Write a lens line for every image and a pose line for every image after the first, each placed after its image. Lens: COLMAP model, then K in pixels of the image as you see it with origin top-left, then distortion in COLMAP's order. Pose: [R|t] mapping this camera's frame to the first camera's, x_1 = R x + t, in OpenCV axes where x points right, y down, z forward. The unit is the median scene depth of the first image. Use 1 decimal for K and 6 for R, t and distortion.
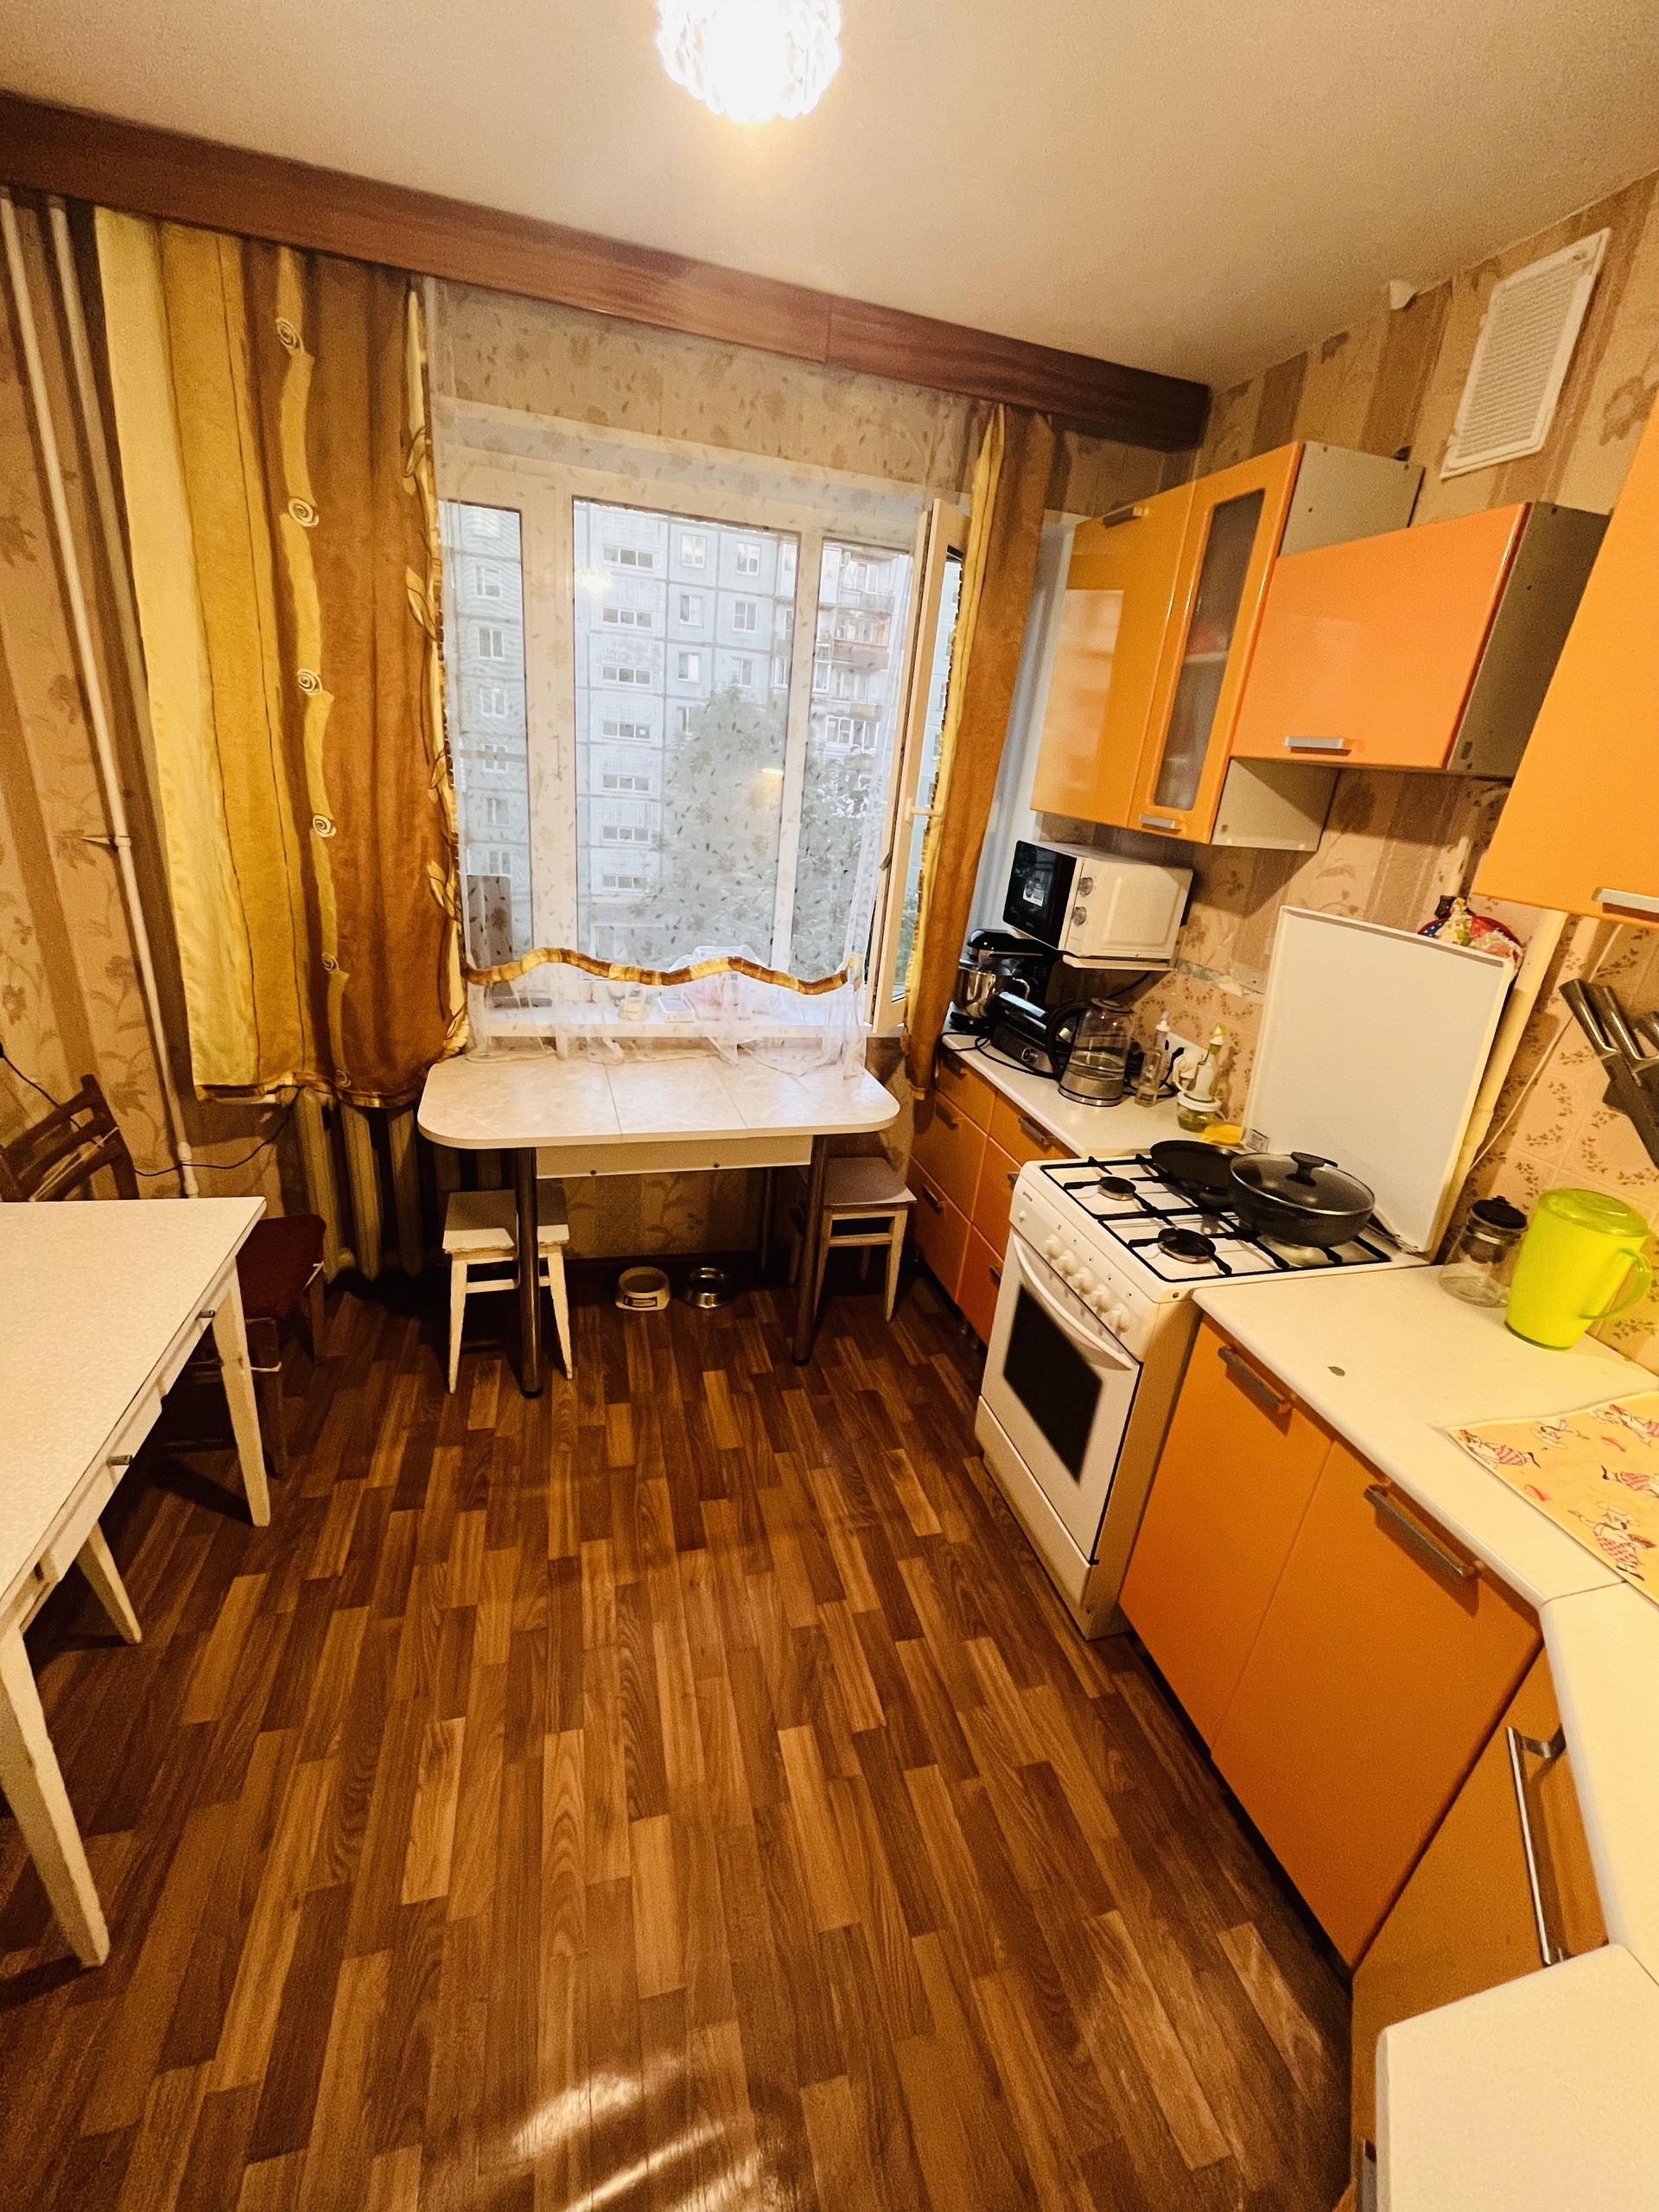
lens RADIAL K [[891.7, 0, 821.7], [0, 891.7, 1099.8], [0, 0, 1]] dist [0.001595, 0.000474]
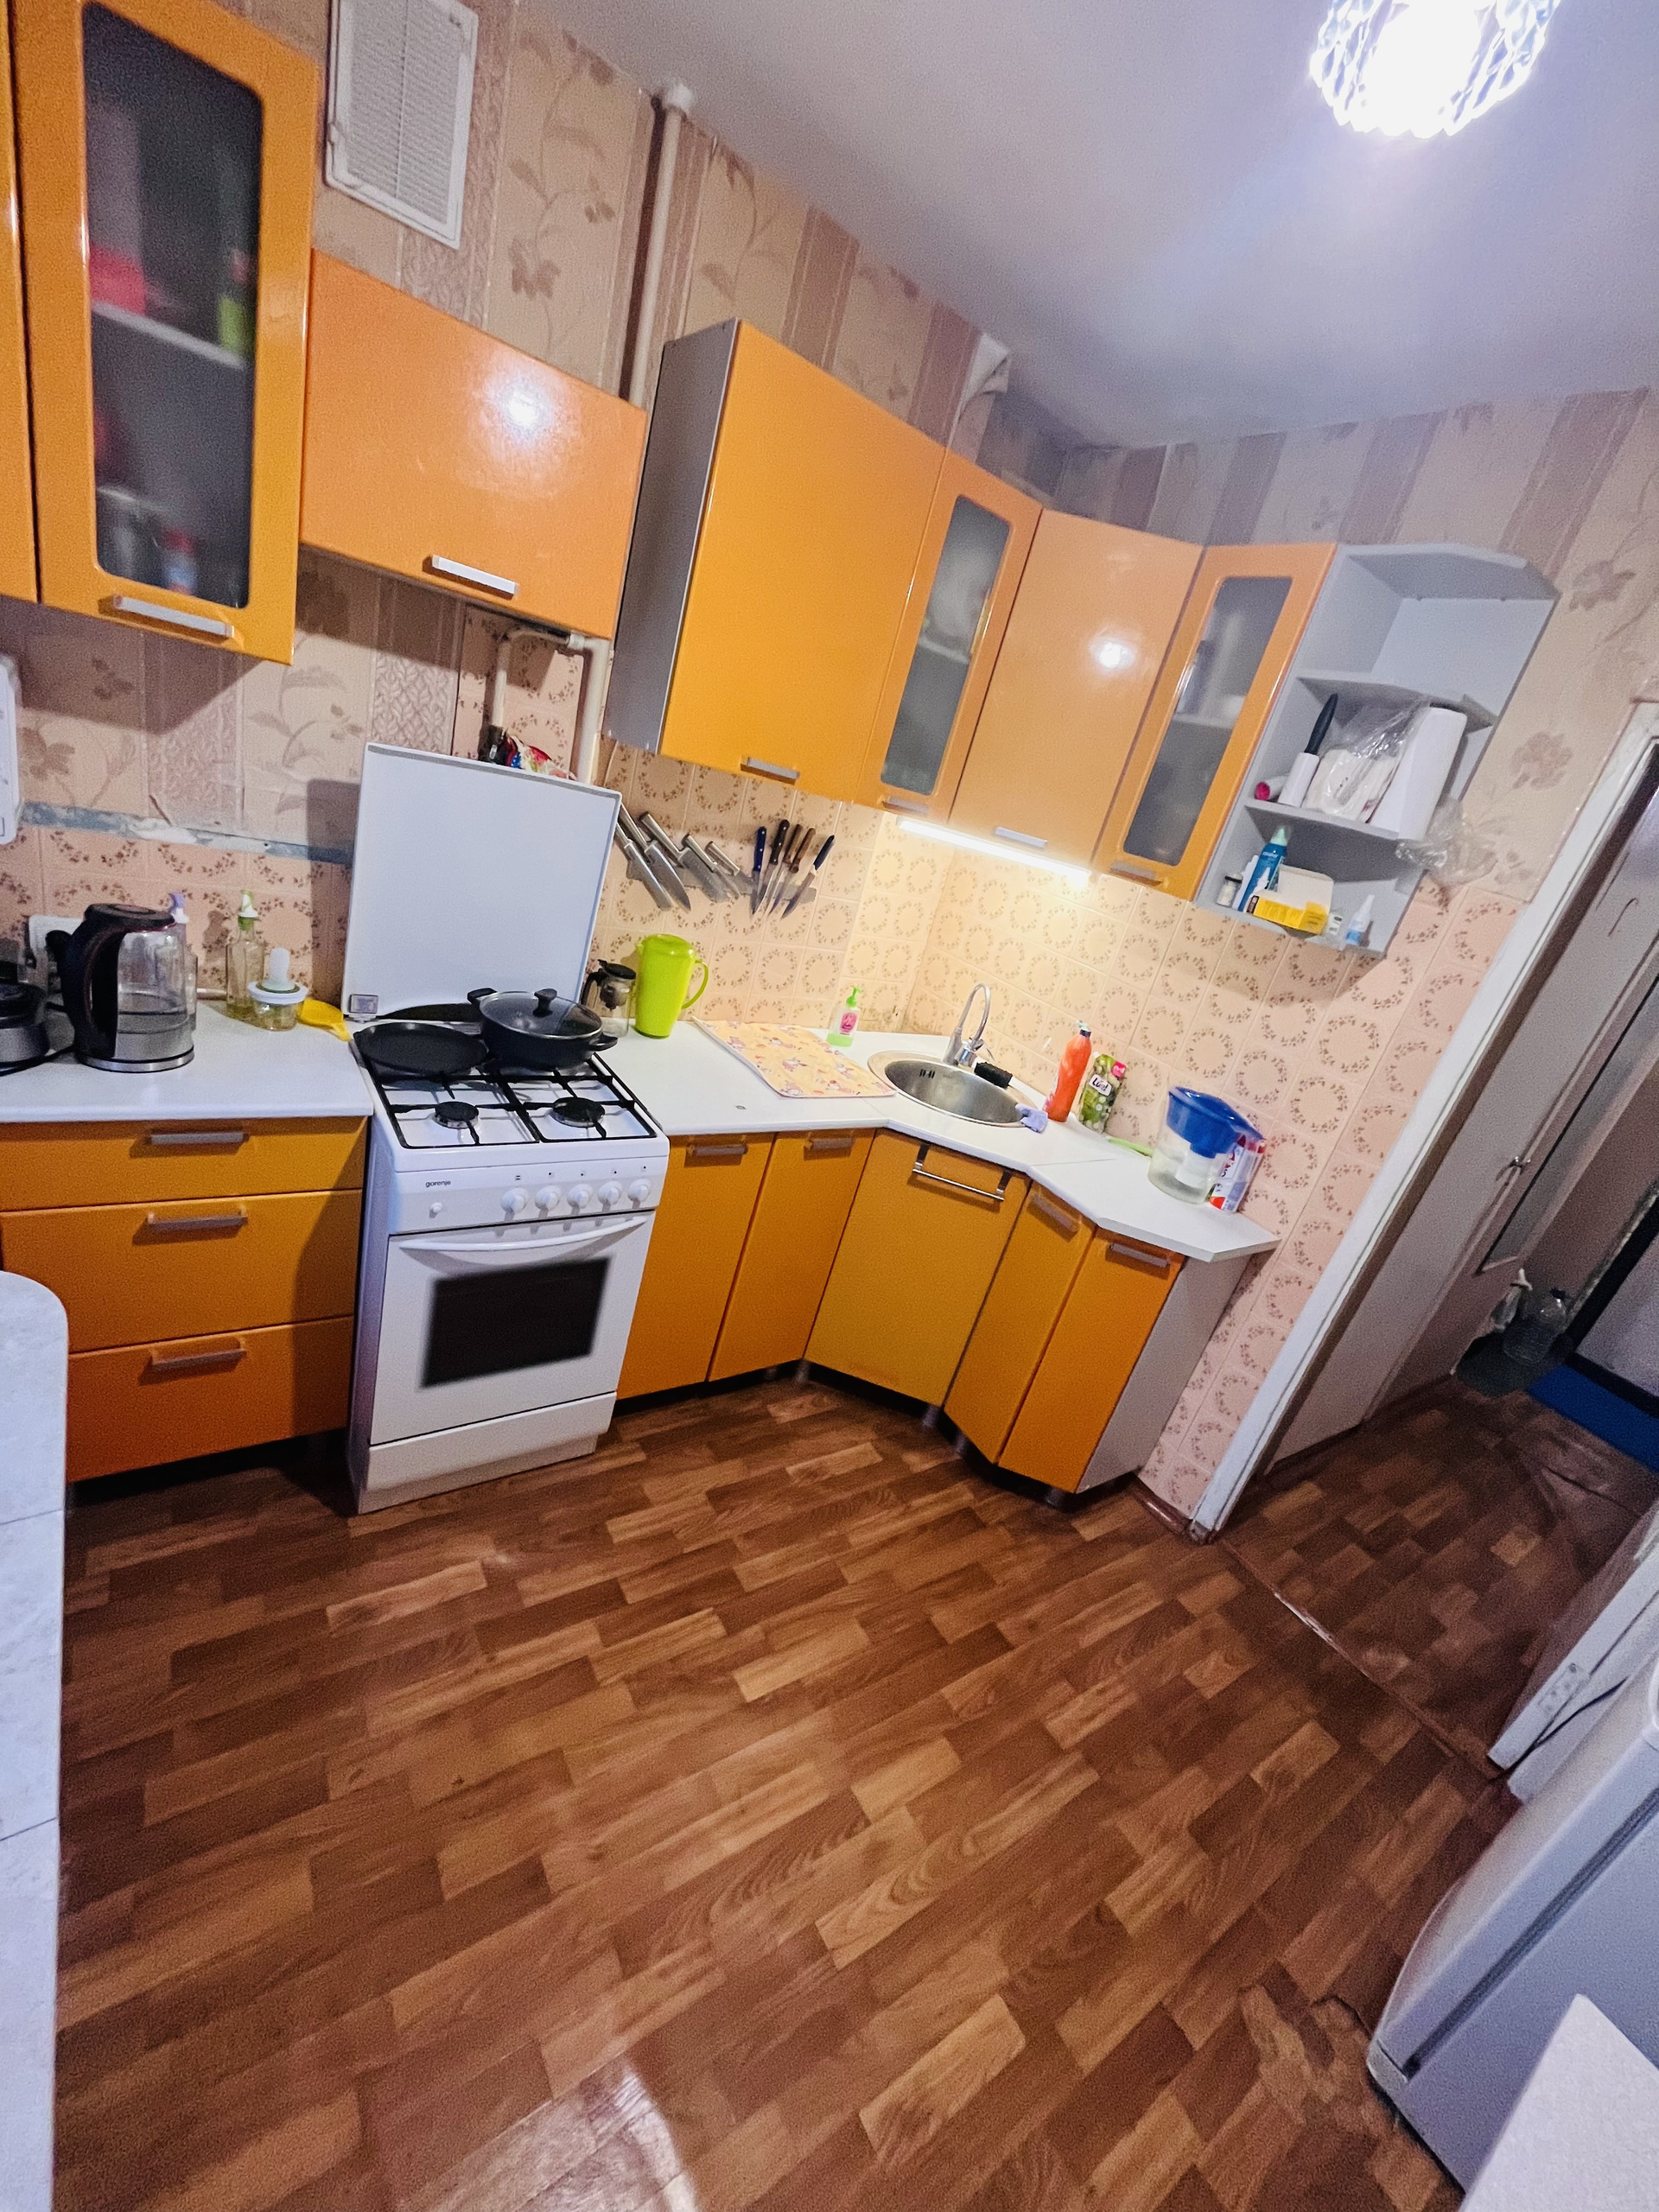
lens RADIAL K [[891.7, 0, 821.7], [0, 891.7, 1099.8], [0, 0, 1]] dist [0.001595, 0.000474]
pose [[-0.286191, -0.503616, 0.815147, -0.501702], [0.078887, 0.835459, 0.543862, -0.378466], [-0.954920, 0.219953, -0.199372, 0.866538]]
